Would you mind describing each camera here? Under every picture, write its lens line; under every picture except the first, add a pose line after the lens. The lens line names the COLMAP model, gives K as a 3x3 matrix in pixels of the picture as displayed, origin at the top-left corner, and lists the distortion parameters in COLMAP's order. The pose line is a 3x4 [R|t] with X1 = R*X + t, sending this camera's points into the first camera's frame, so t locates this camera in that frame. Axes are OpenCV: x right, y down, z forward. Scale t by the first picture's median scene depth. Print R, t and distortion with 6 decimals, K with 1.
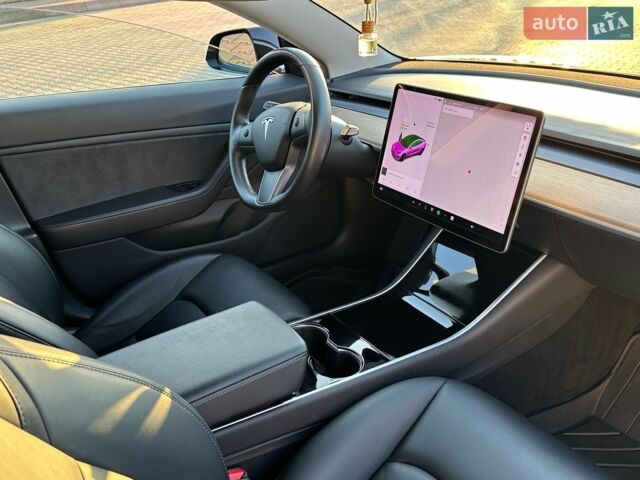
lens RADIAL K [[599.0, 0, 320.0], [0, 599.0, 240.0], [0, 0, 1]] dist [0.125237, -0.246904]
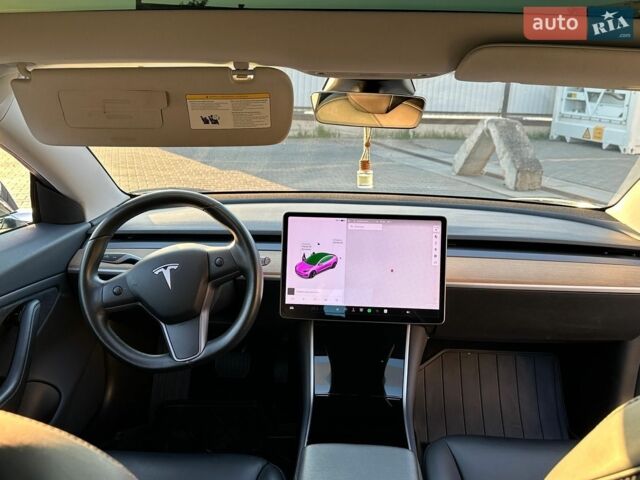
lens RADIAL K [[597.5, 0, 319.3], [0, 597.5, 249.2], [0, 0, 1]] dist [0.158828, -0.342401]
pose [[0.596403, -0.152174, 0.788128, -0.749495], [0.297633, 0.953797, -0.041067, -0.137817], [-0.745465, 0.259066, 0.614140, 0.310985]]
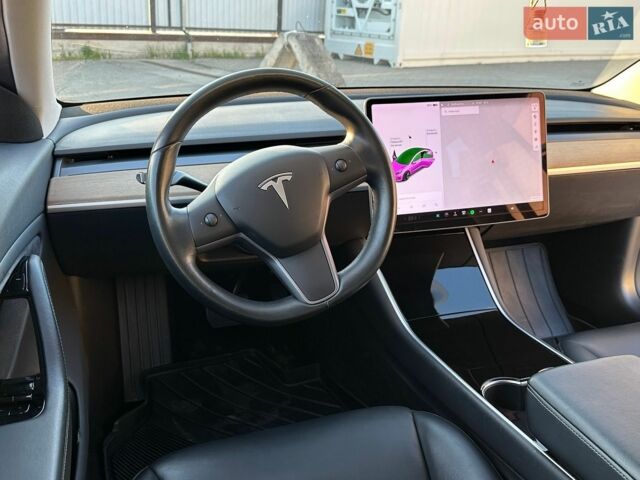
lens RADIAL K [[609.0, 0, 320.0], [0, 609.0, 240.0], [0, 0, 1]] dist [0.152093, -0.317568]
pose [[0.256411, -0.288750, 0.922430, -0.789361], [0.384698, 0.905979, 0.176664, -0.271323], [-0.886714, 0.309558, 0.343384, 0.865400]]
